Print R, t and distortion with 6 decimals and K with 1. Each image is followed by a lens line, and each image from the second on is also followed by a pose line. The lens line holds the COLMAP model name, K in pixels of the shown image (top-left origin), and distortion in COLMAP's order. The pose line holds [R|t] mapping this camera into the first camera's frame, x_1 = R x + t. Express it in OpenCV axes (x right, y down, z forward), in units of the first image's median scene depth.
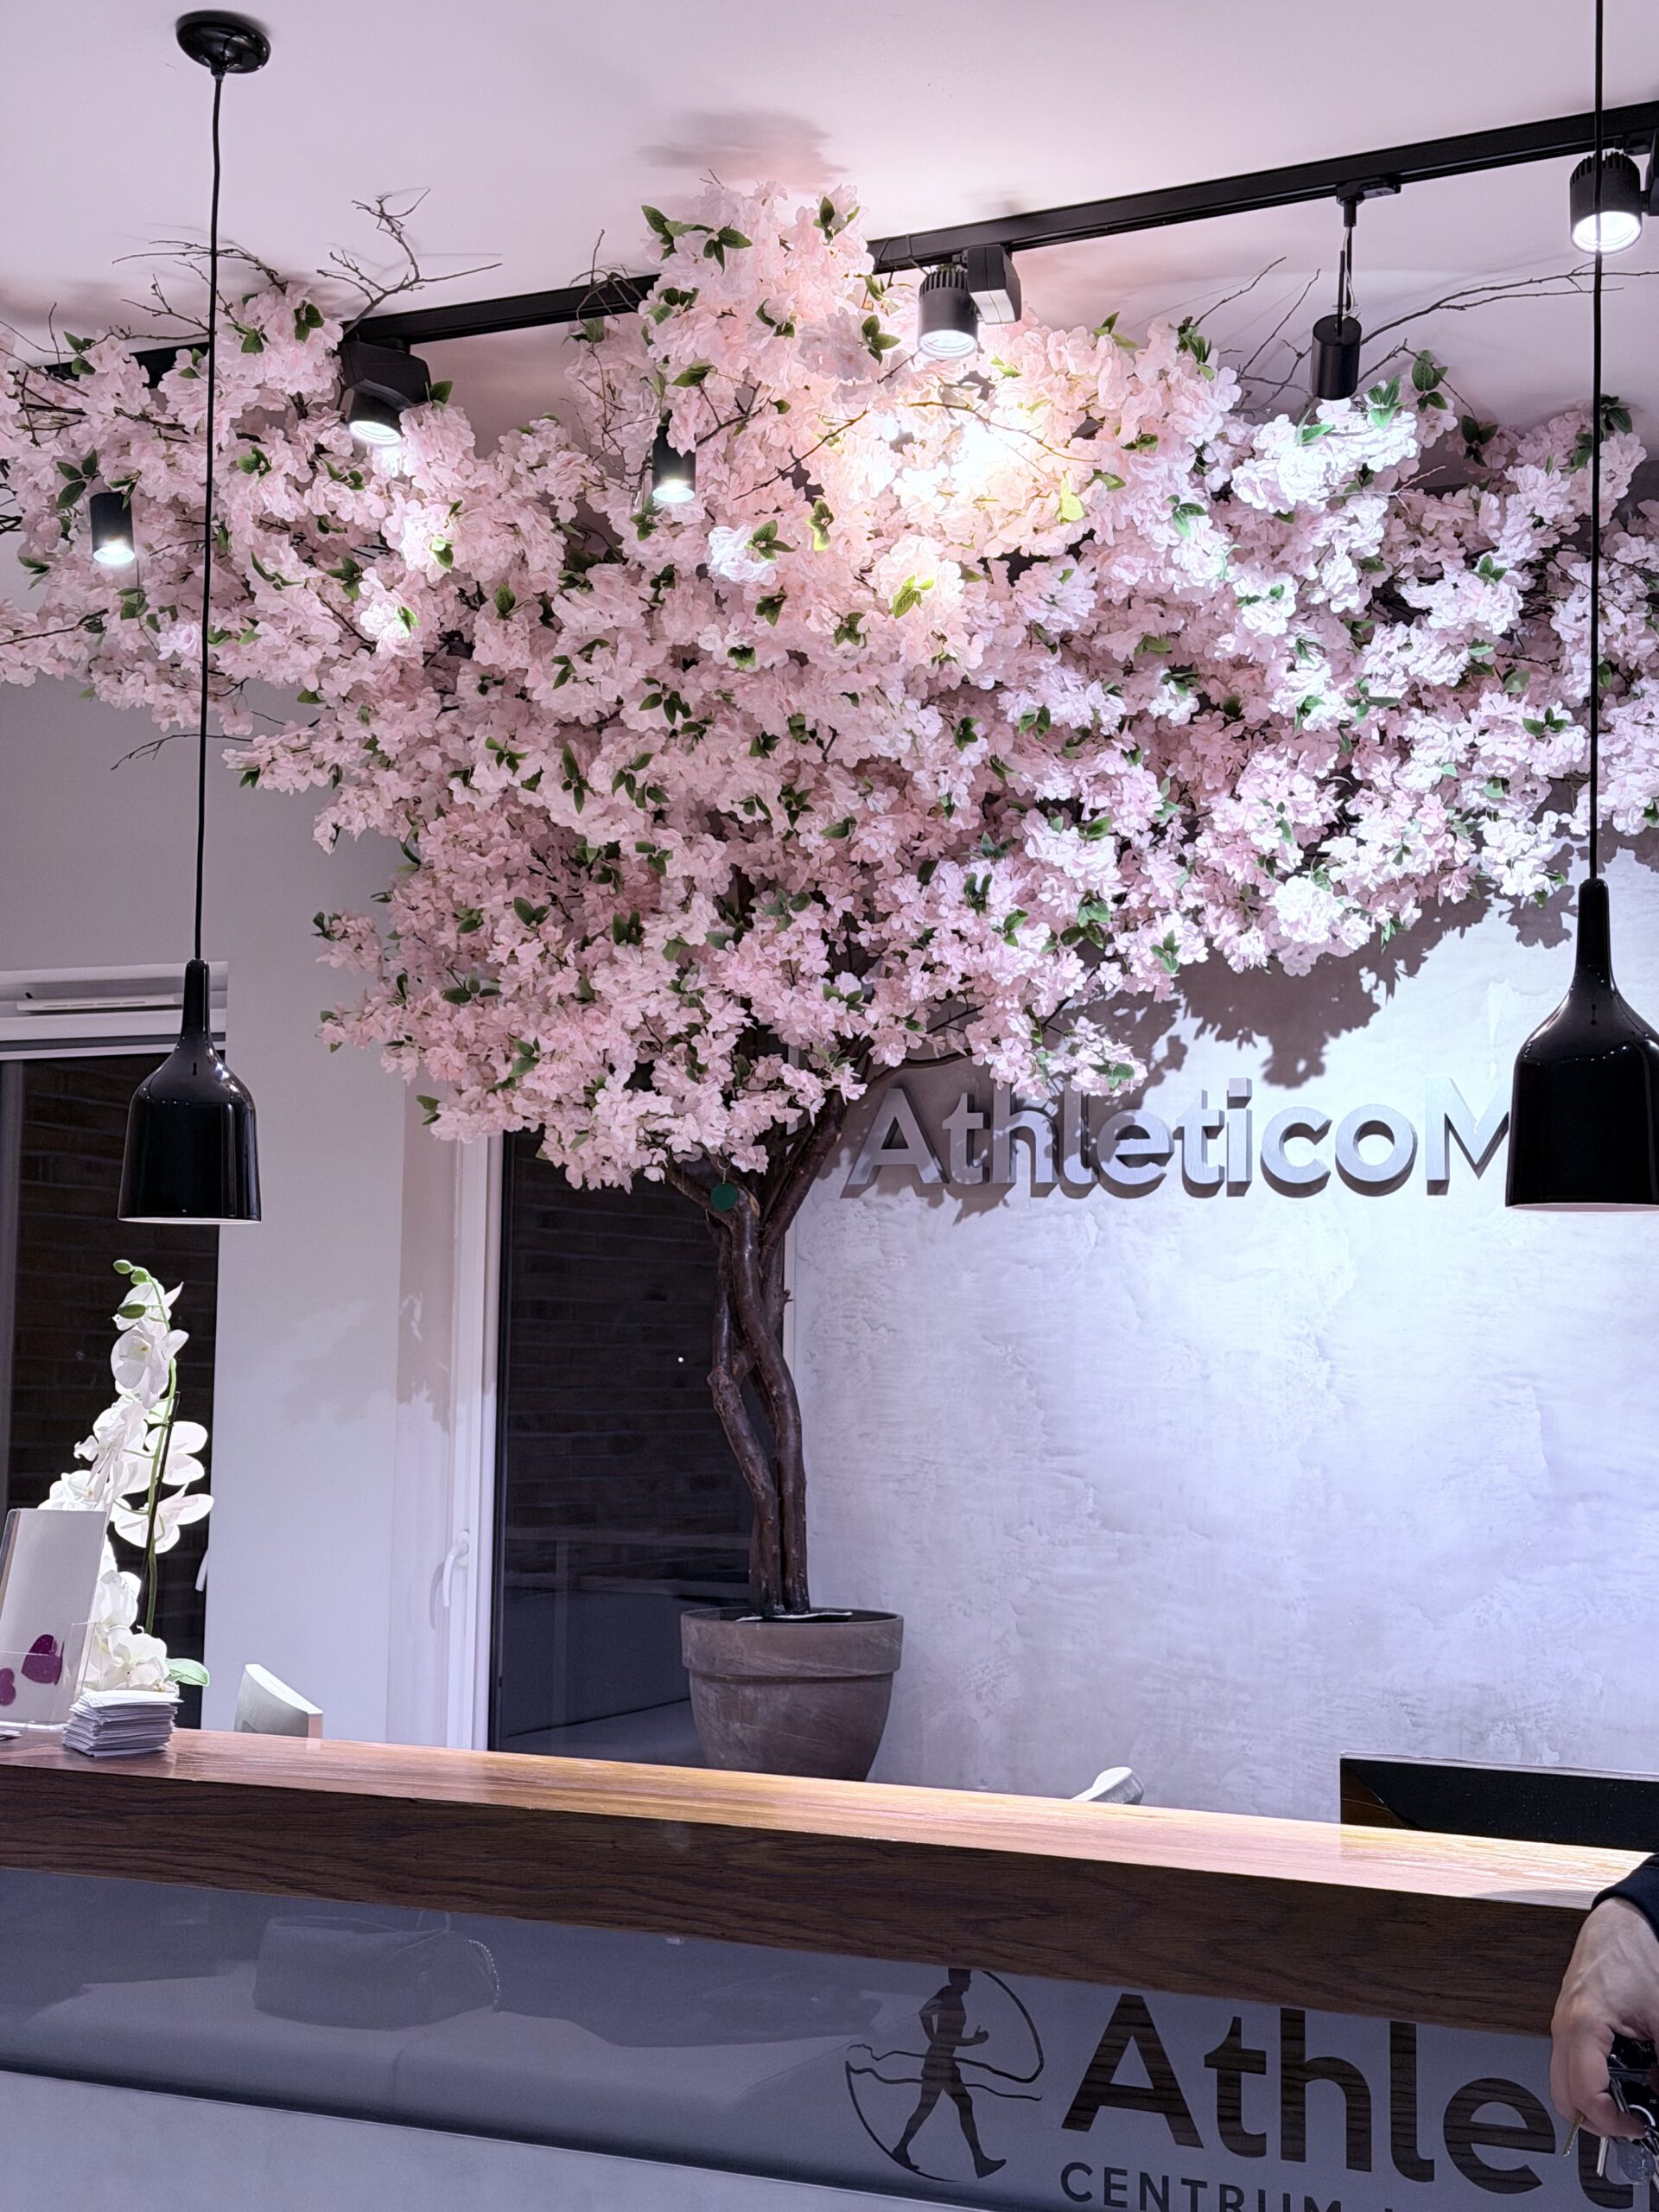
lens RADIAL K [[3158.0, 0, 792.4], [0, 3158.0, 1121.5], [0, 0, 1]] dist [0.117138, 0.000000]
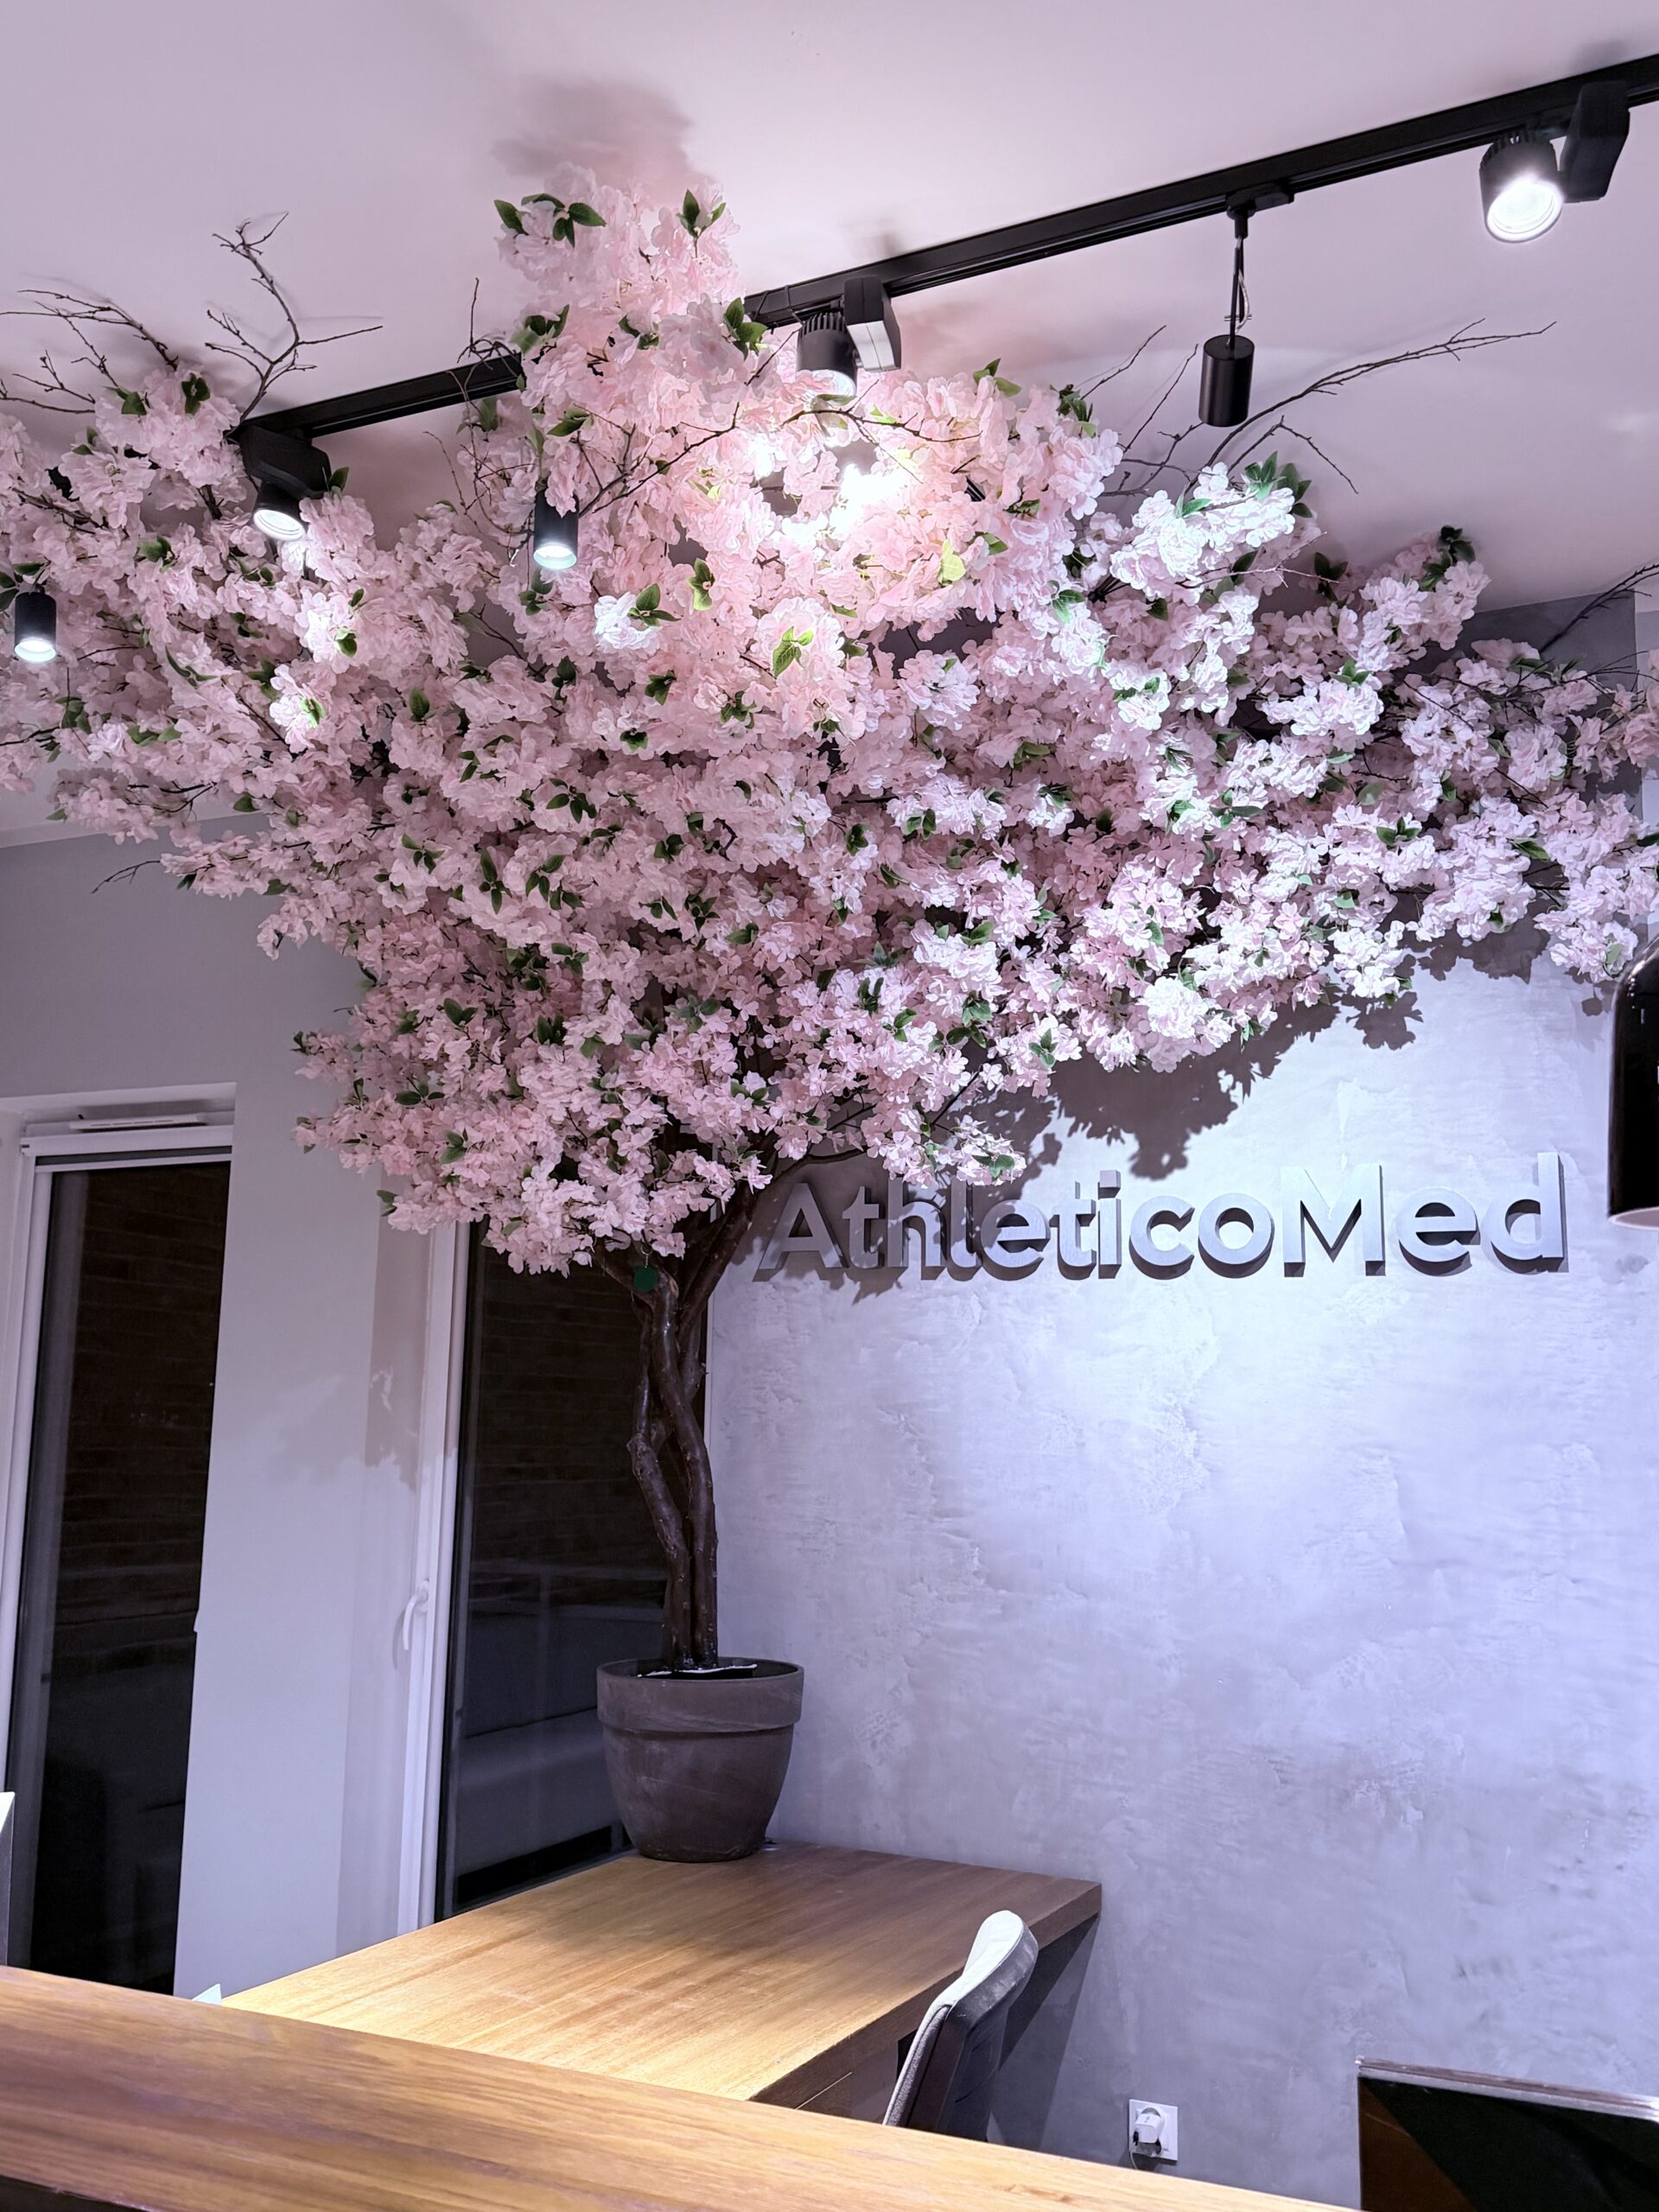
lens RADIAL K [[2004.4, 0, 818.7], [0, 2004.4, 1114.2], [0, 0, 1]] dist [0.109830, -0.088620]
pose [[0.999876, 0.004309, 0.015116, 0.030086], [-0.003164, 0.997179, -0.074991, 0.019890], [-0.015396, 0.074934, 0.997070, 0.310485]]
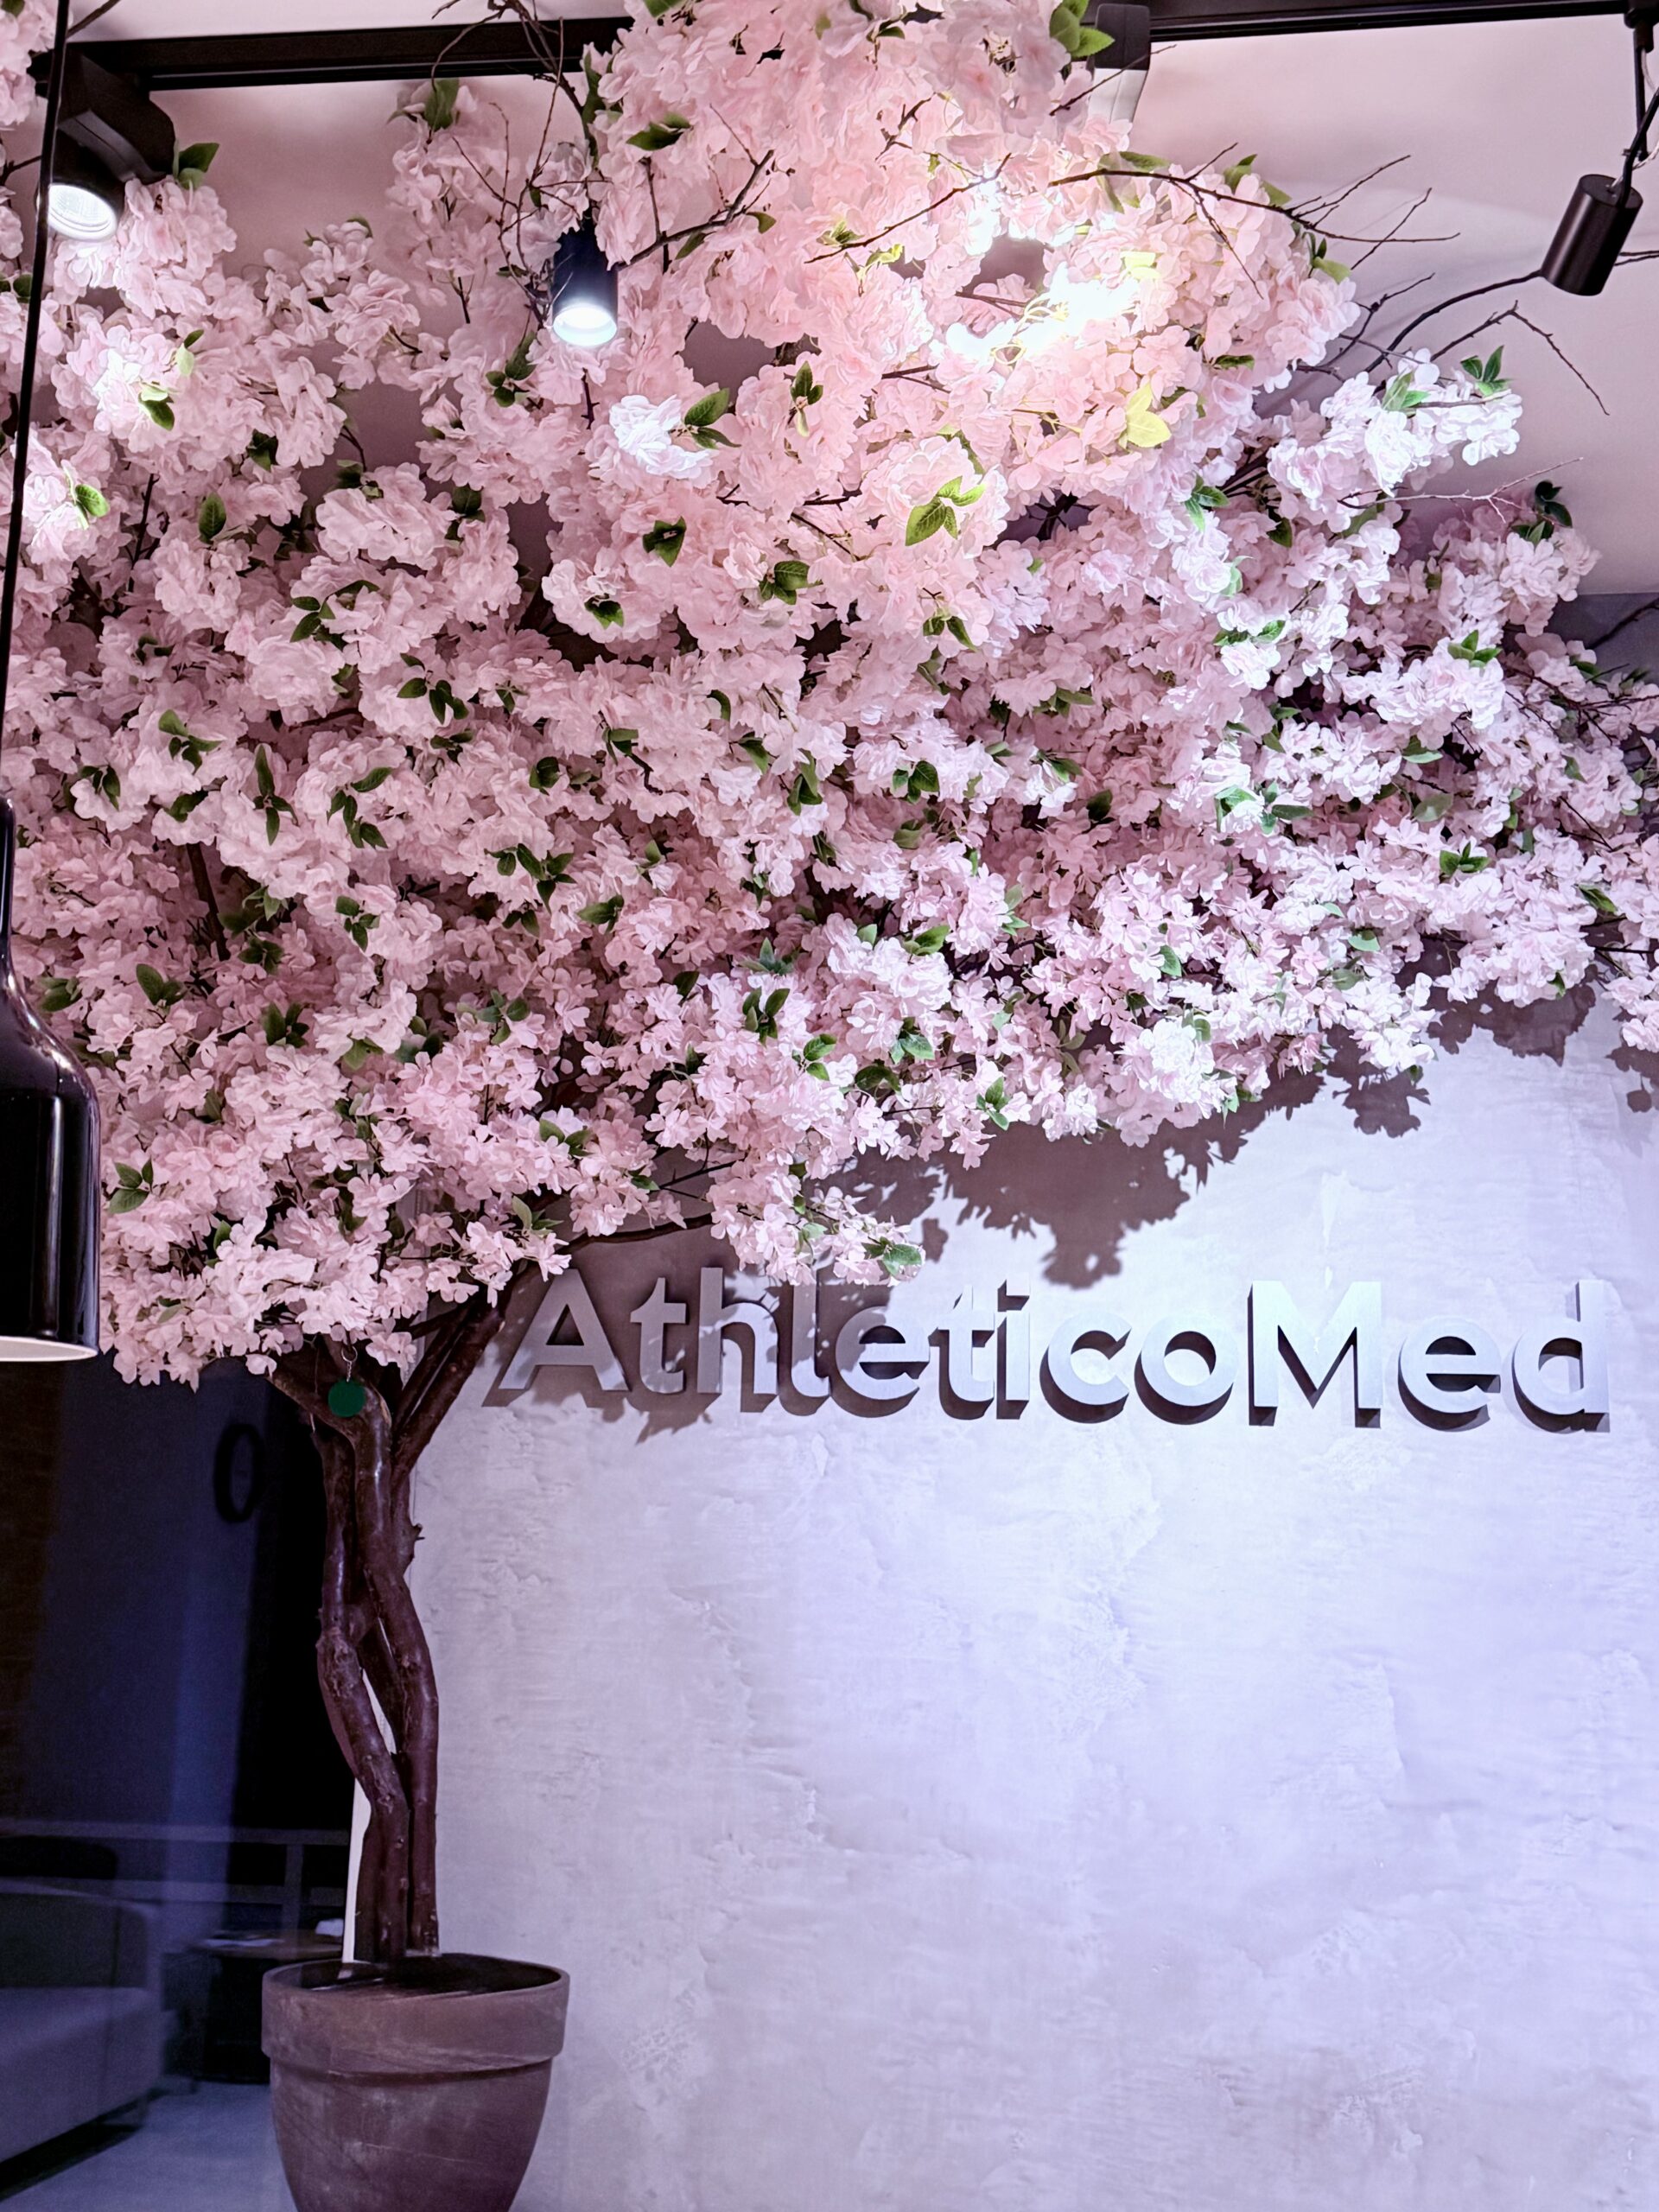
lens RADIAL K [[2571.2, 0, 825.6], [0, 2571.2, 1102.0], [0, 0, 1]] dist [0.099365, 0.000000]
pose [[0.942570, 0.076034, 0.325238, -0.128708], [-0.039305, 0.992229, -0.118052, 0.023347], [-0.331687, 0.098489, 0.938234, 0.397177]]
